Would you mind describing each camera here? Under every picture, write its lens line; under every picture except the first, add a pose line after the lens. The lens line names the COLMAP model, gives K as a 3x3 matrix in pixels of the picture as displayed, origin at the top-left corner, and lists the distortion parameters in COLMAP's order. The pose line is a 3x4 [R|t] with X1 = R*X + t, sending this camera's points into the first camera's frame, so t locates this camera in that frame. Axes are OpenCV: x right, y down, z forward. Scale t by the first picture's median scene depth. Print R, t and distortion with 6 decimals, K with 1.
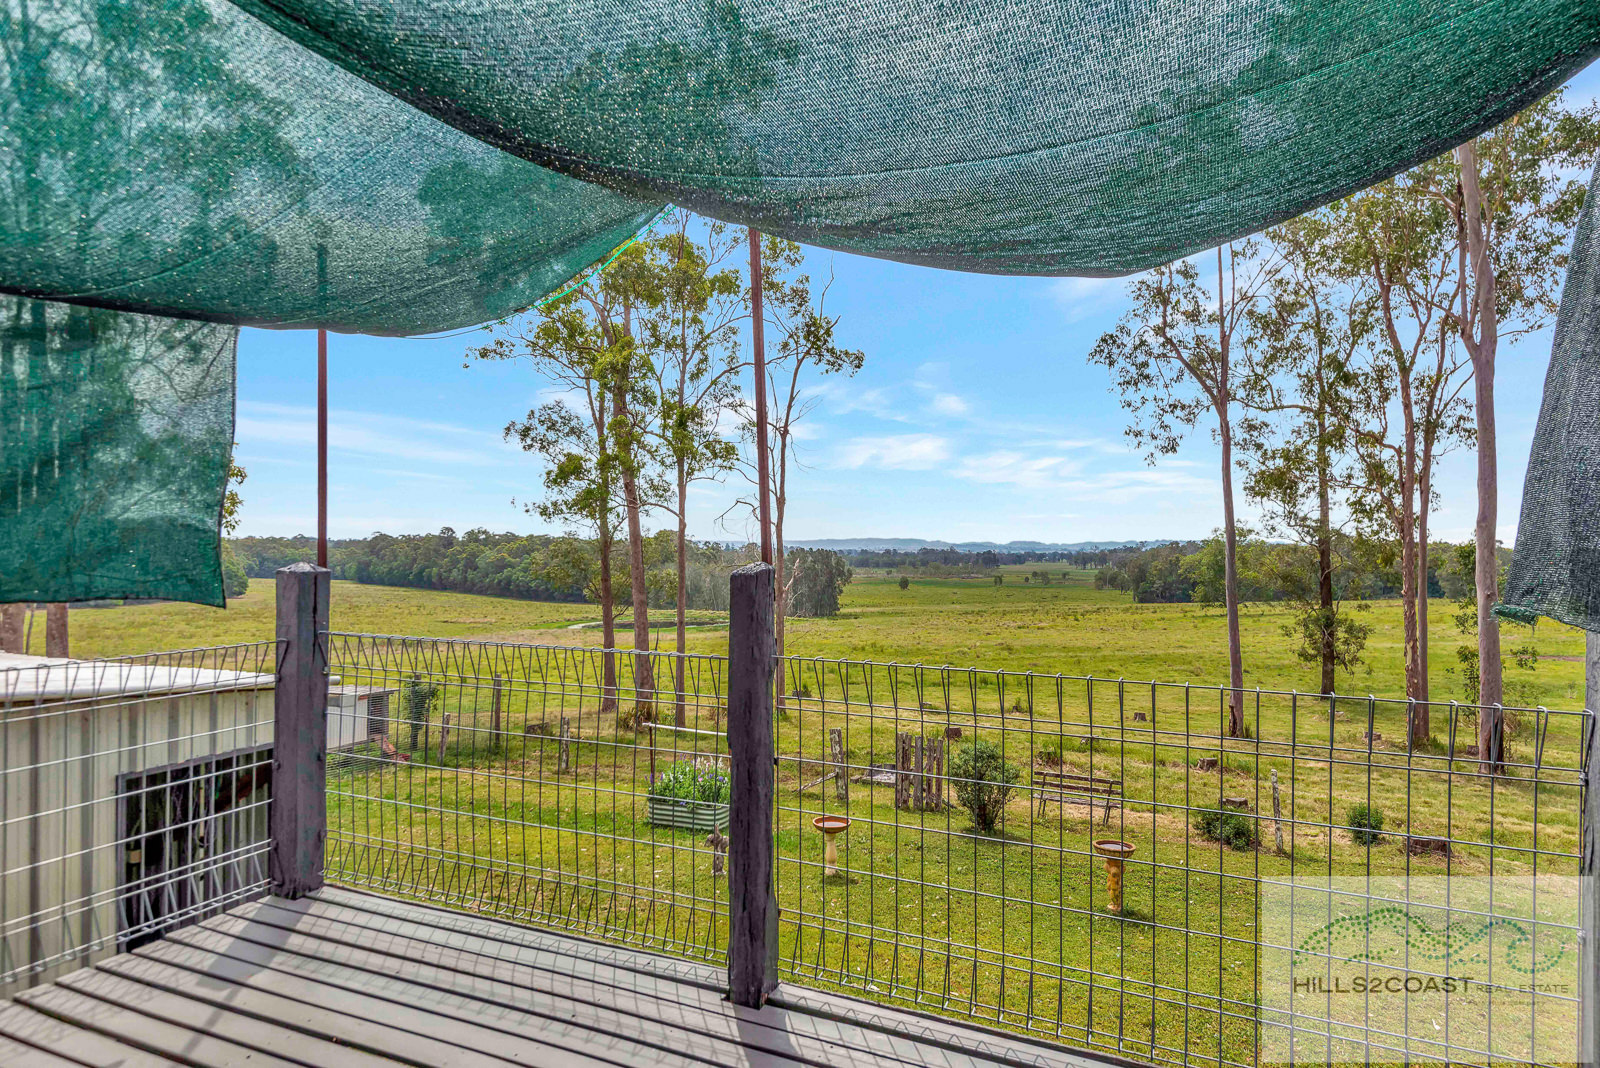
lens RADIAL K [[908.8, 0, 800.0], [0, 908.8, 534.0], [0, 0, 1]] dist [0.026019, -0.002417]
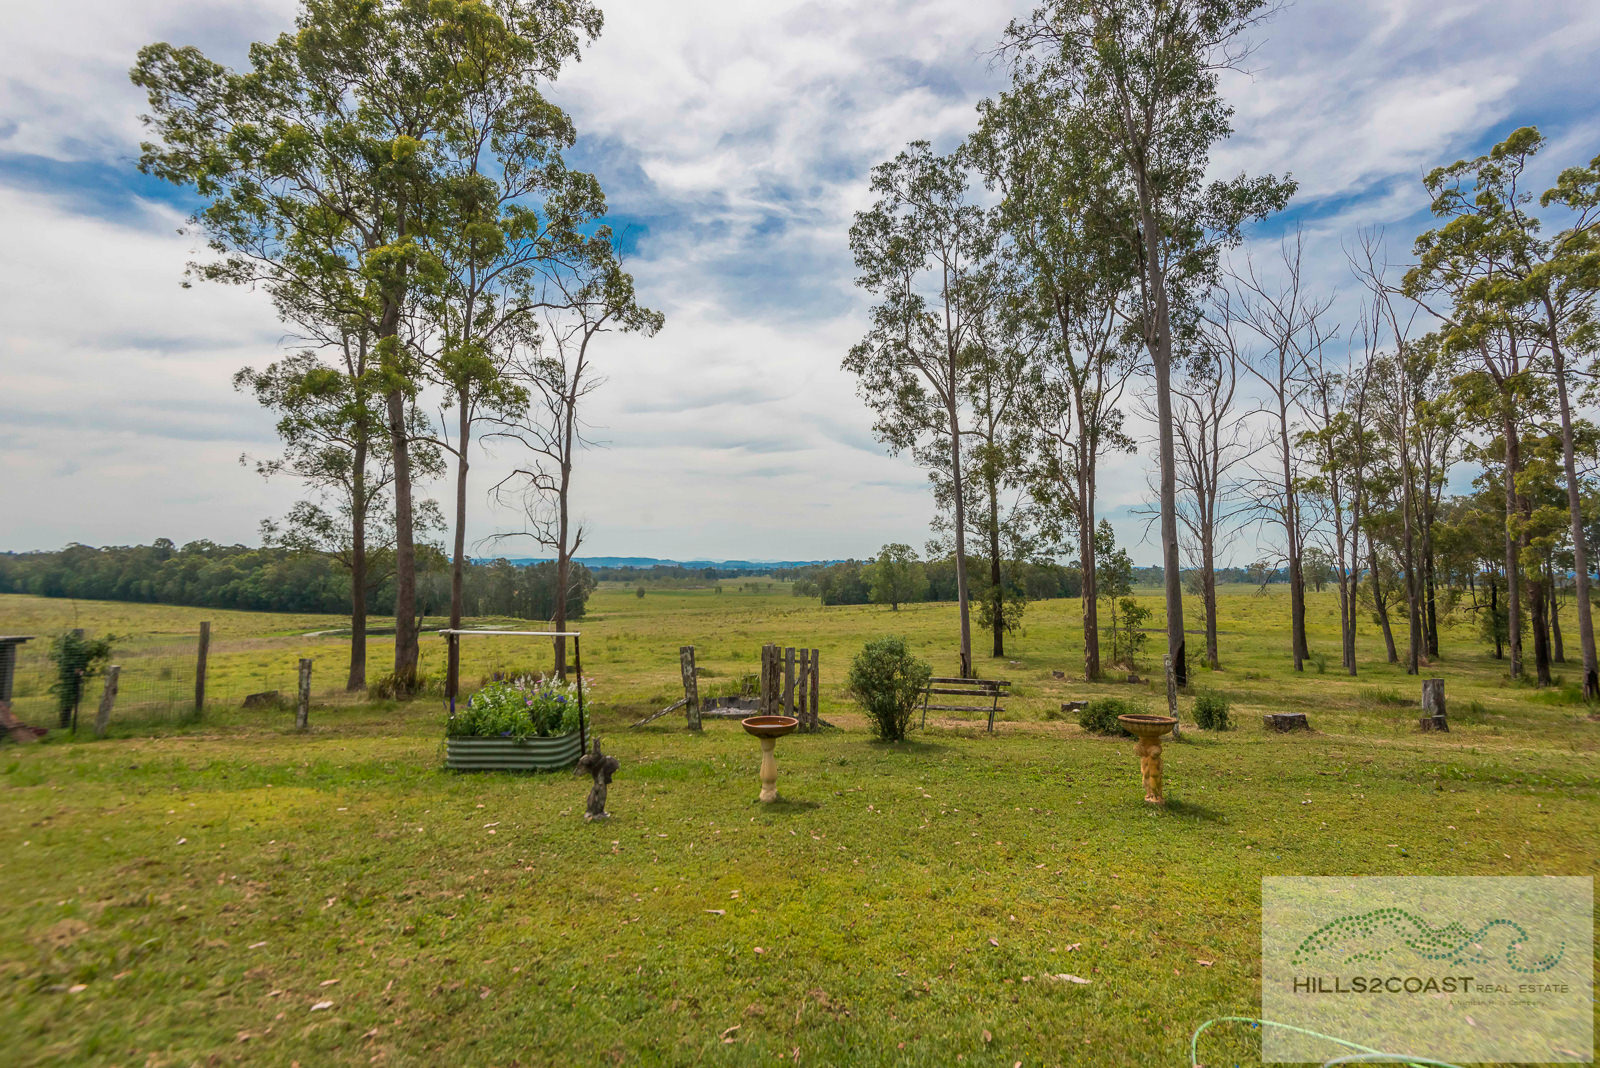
lens RADIAL K [[742.5, 0, 815.4], [0, 742.5, 507.8], [0, 0, 1]] dist [0.041421, -0.032122]
pose [[0.941252, 0.029864, 0.336382, -0.035045], [-0.009491, 0.998028, -0.062048, 0.053223], [-0.337572, 0.055210, 0.939679, 0.127066]]
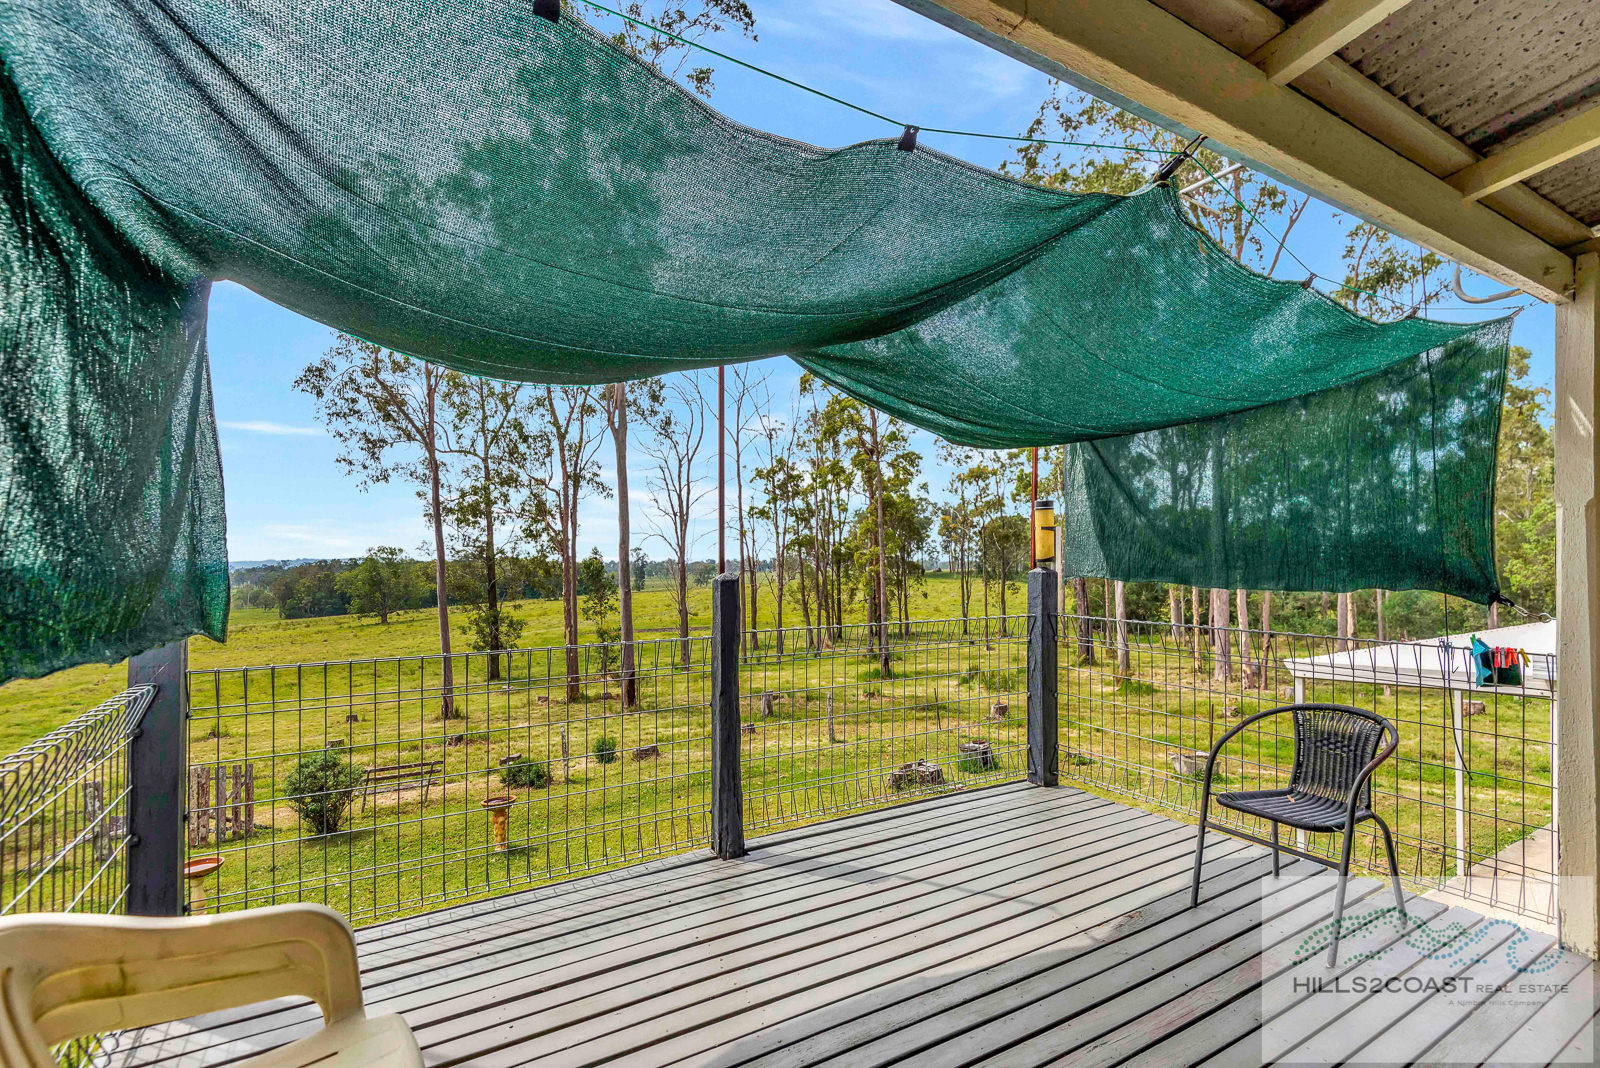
lens RADIAL K [[751.9, 0, 832.8], [0, 751.9, 559.0], [0, 0, 1]] dist [0.011886, -0.000253]
pose [[0.552889, -0.012787, 0.833157, -0.069183], [0.005460, 0.999916, 0.011724, -0.001042], [-0.833237, -0.001933, 0.552913, 0.009189]]
